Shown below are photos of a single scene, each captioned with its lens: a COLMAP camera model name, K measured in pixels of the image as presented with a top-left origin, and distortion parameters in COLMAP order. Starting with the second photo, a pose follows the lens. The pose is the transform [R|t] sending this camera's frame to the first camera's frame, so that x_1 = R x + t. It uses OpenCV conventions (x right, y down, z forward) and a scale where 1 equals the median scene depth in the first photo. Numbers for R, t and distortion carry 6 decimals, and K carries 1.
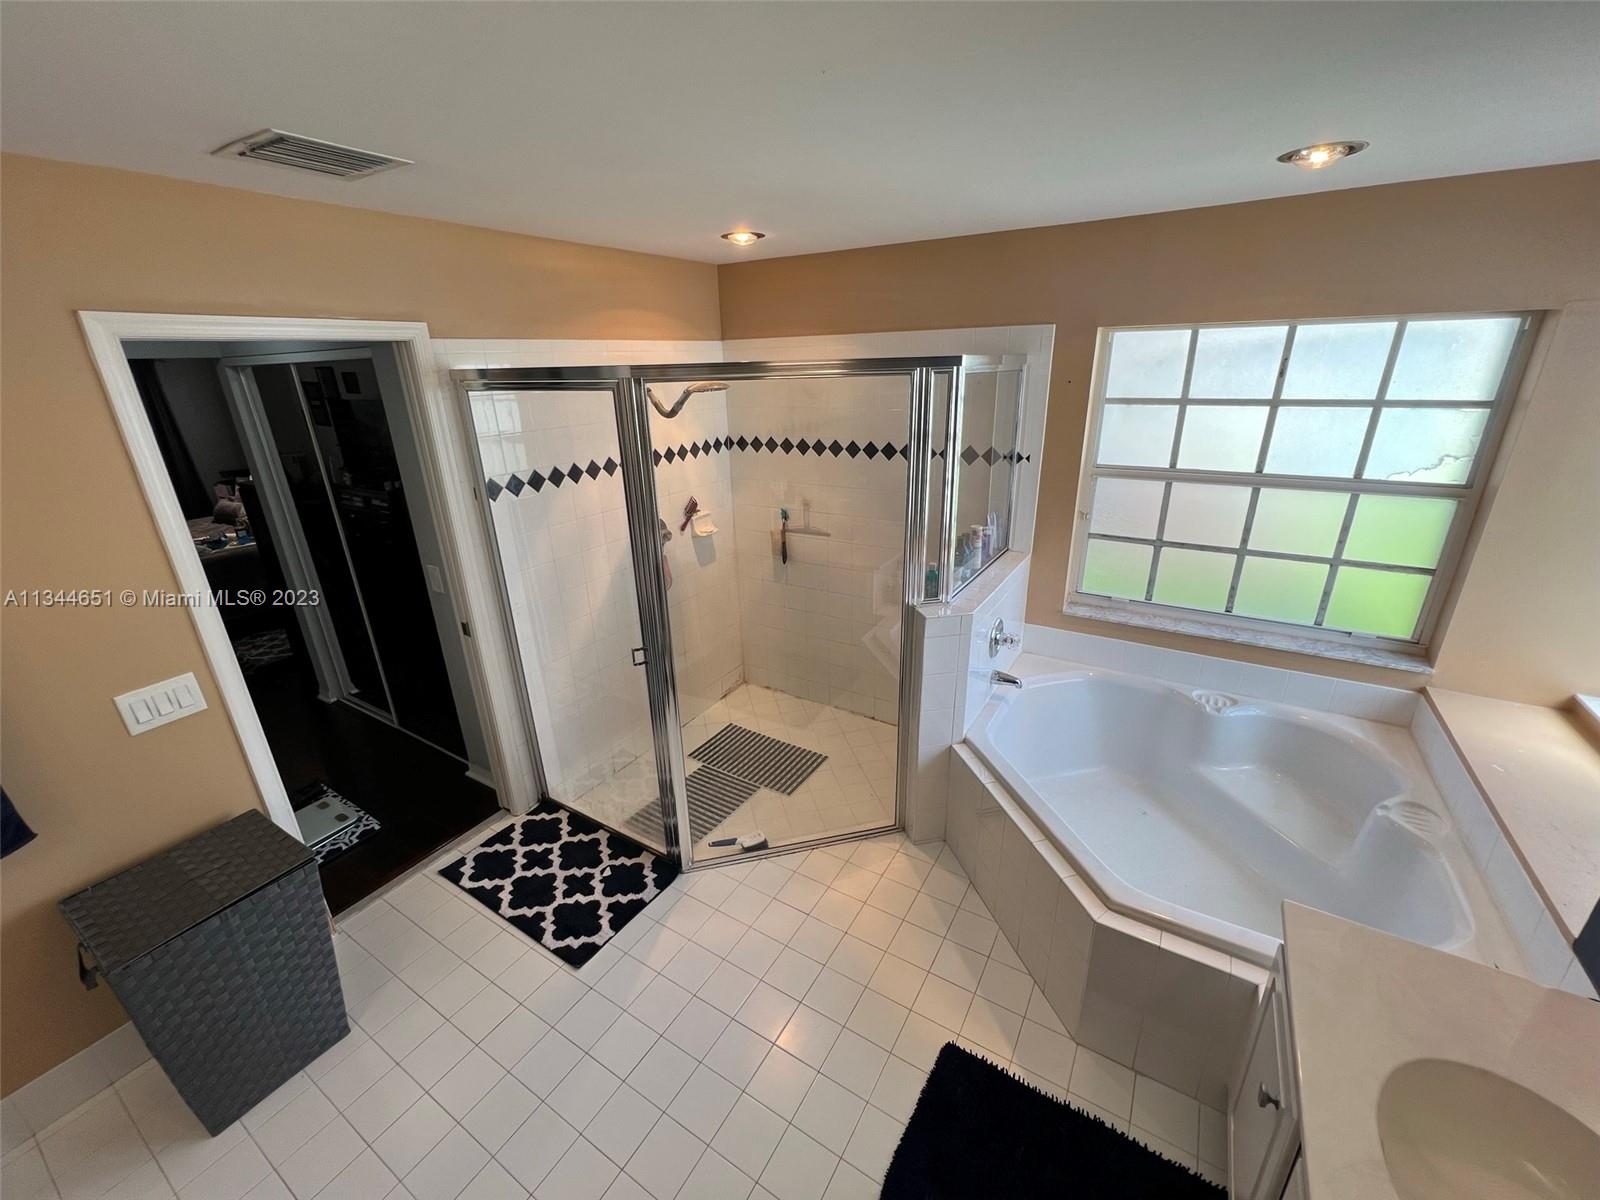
lens RADIAL K [[641.1, 0, 792.6], [0, 641.1, 597.5], [0, 0, 1]] dist [-0.007116, 0.000087]
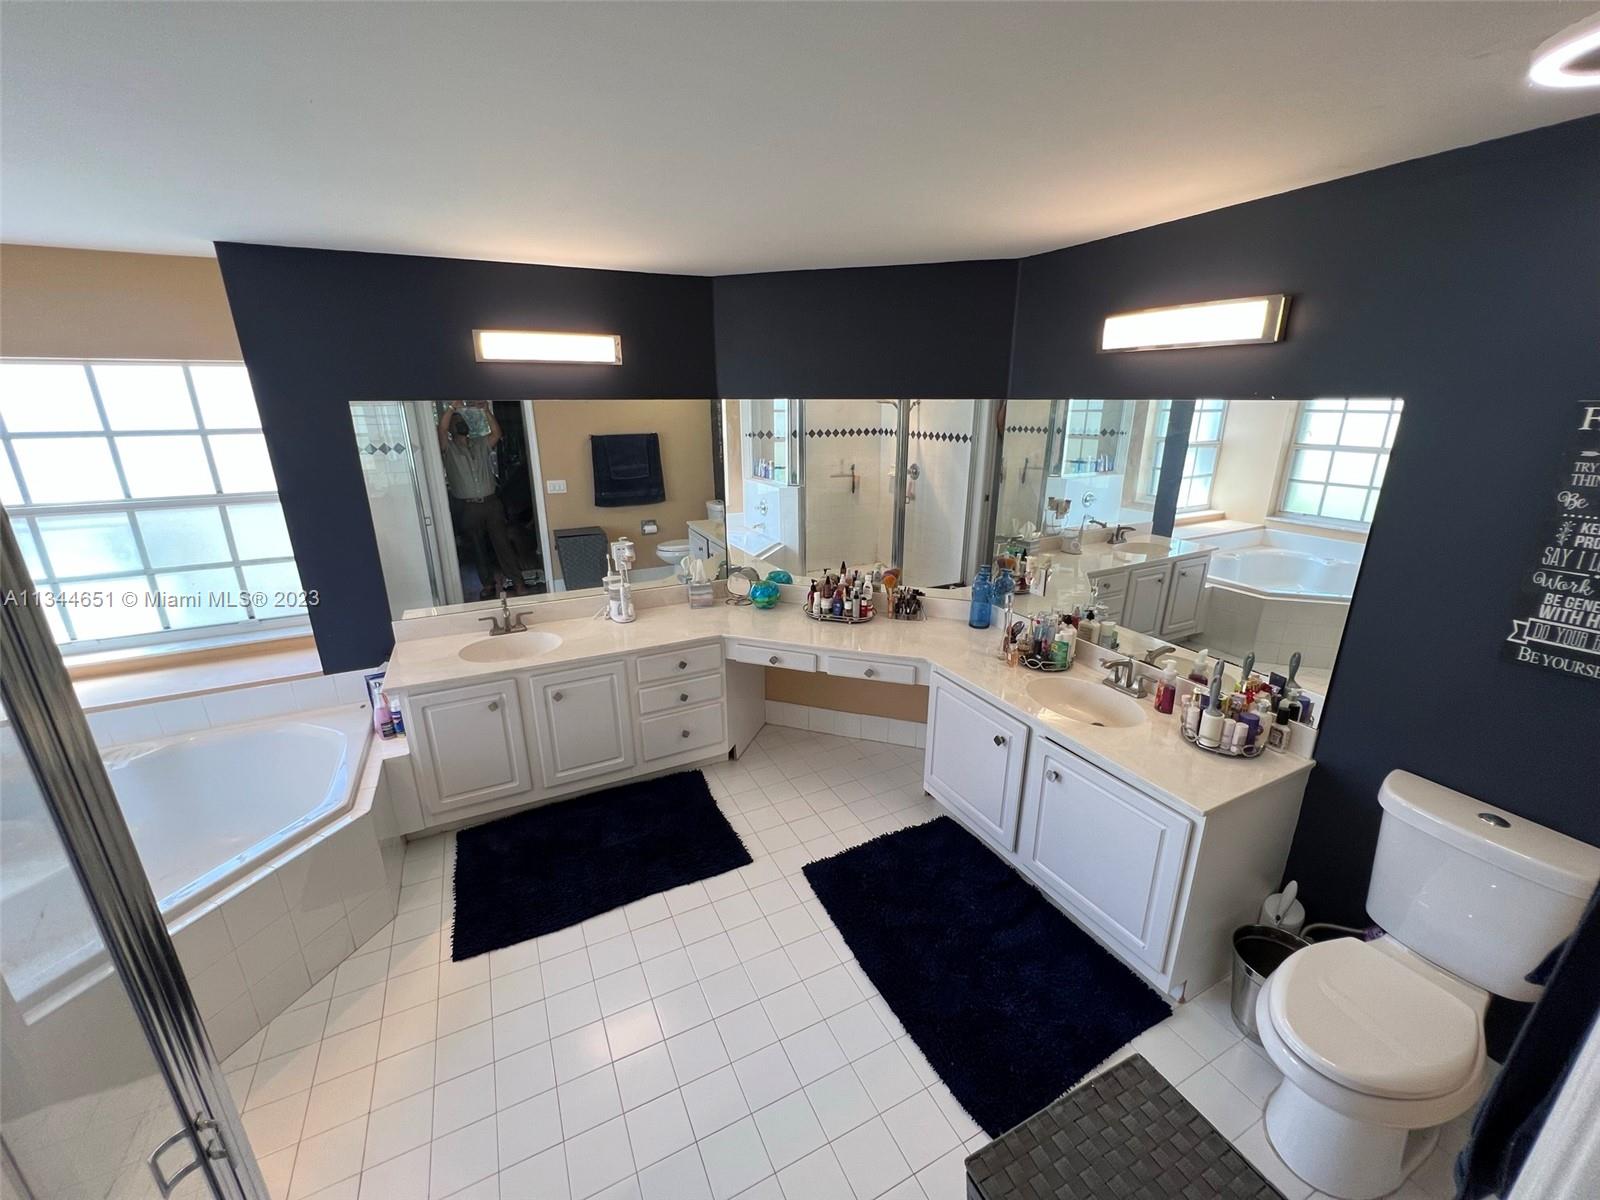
lens RADIAL K [[642.7, 0, 796.5], [0, 642.7, 597.9], [0, 0, 1]] dist [-0.003366, 0.001185]
pose [[-0.850160, -0.125095, 0.511449, -0.582196], [0.213204, 0.806378, 0.551632, -0.247712], [-0.481428, 0.578018, -0.658880, 0.798880]]
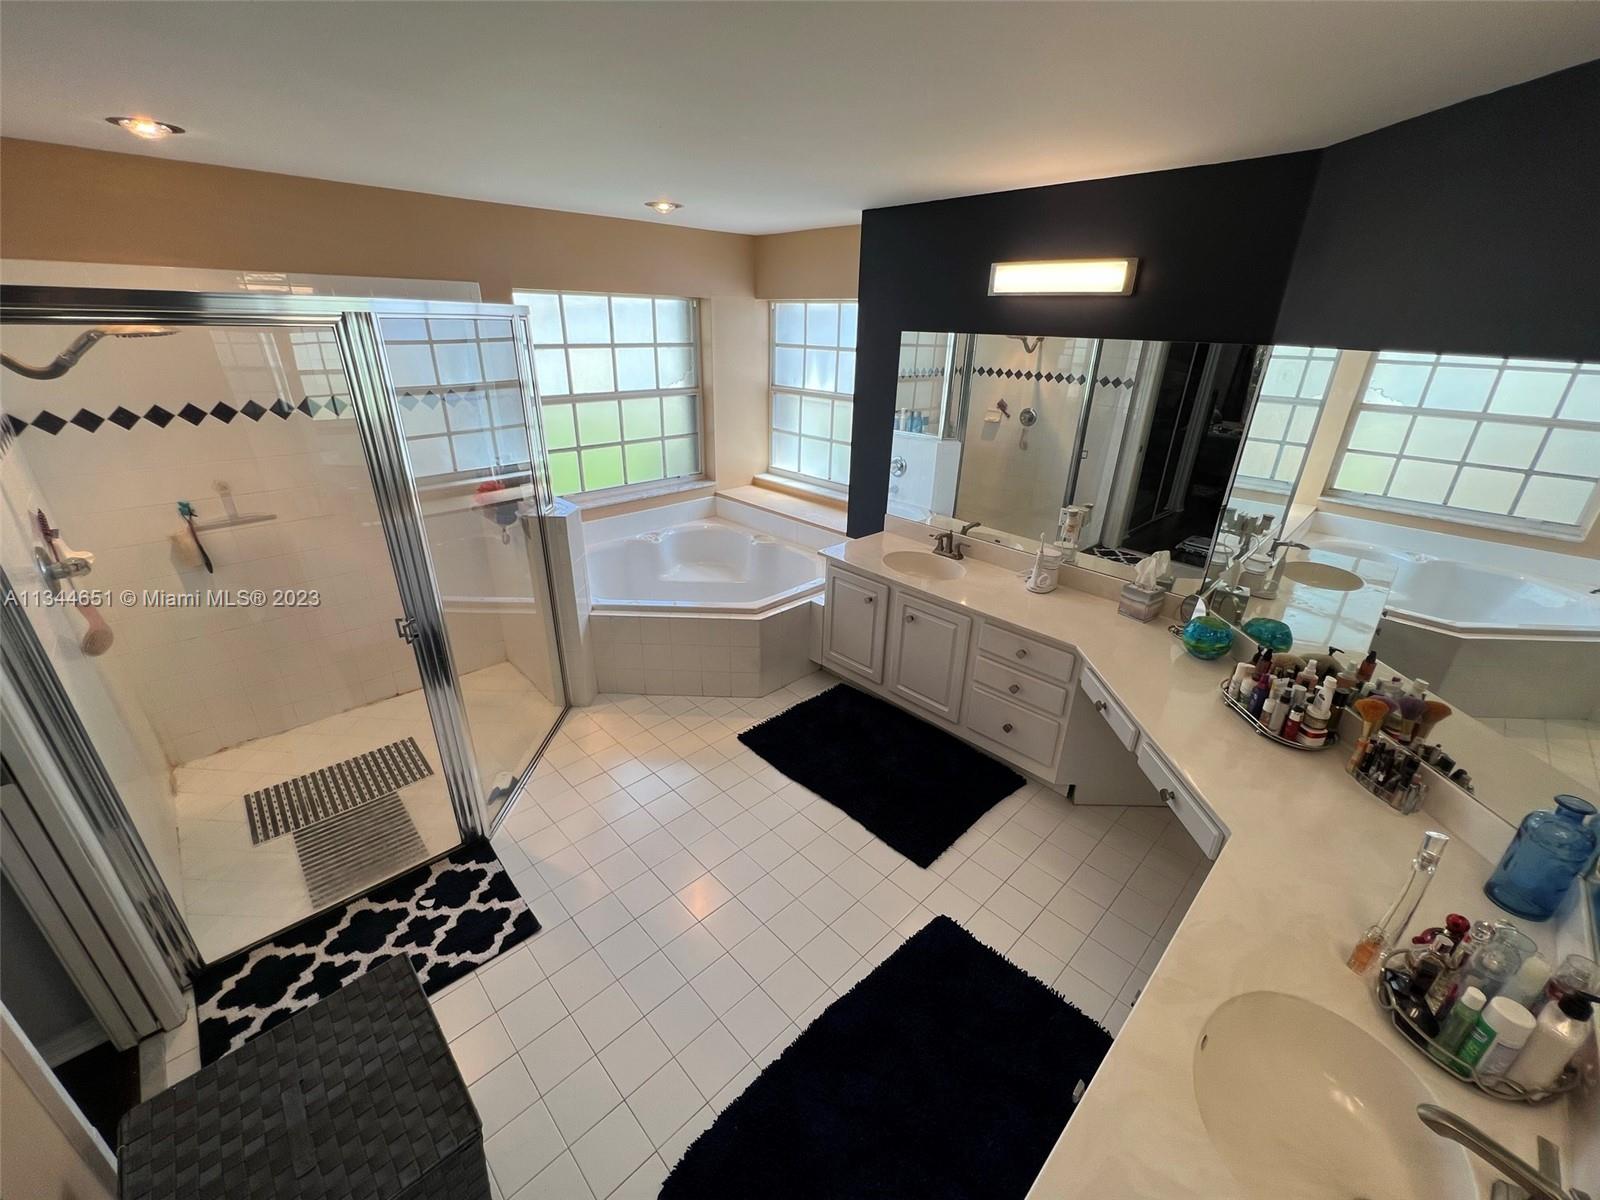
lens RADIAL K [[648.6, 0, 797.6], [0, 648.6, 594.1], [0, 0, 1]] dist [-0.001548, 0.000101]
pose [[0.245847, -0.348037, 0.904671, -0.804054], [0.315969, 0.911111, 0.264649, -0.019837], [-0.916364, 0.220785, 0.333963, 0.164326]]
